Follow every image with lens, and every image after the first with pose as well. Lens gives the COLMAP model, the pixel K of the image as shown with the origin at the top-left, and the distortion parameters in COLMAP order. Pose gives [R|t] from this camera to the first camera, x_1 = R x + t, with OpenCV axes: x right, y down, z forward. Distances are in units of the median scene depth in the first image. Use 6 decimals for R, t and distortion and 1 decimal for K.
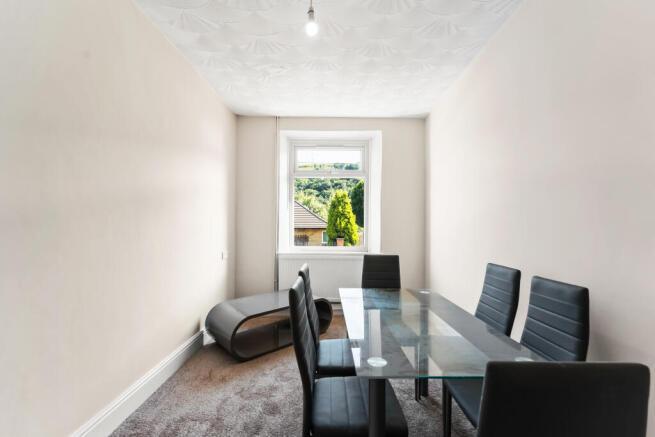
lens RADIAL K [[266.1, 0, 348.7], [0, 266.1, 224.1], [0, 0, 1]] dist [-0.000007, 0.000648]
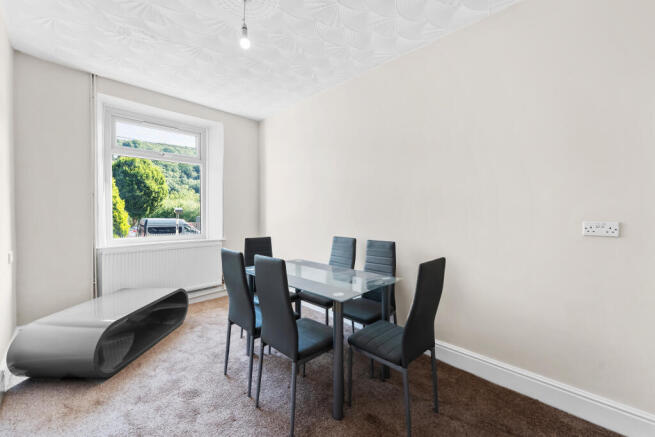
lens RADIAL K [[266.1, 0, 318.2], [0, 266.1, 215.1], [0, 0, 1]] dist [-0.000007, 0.000648]
pose [[0.713954, -0.009311, 0.700131, -0.444070], [-0.001357, 0.999891, 0.014681, -0.001474], [-0.700192, -0.011431, 0.713863, -0.035872]]
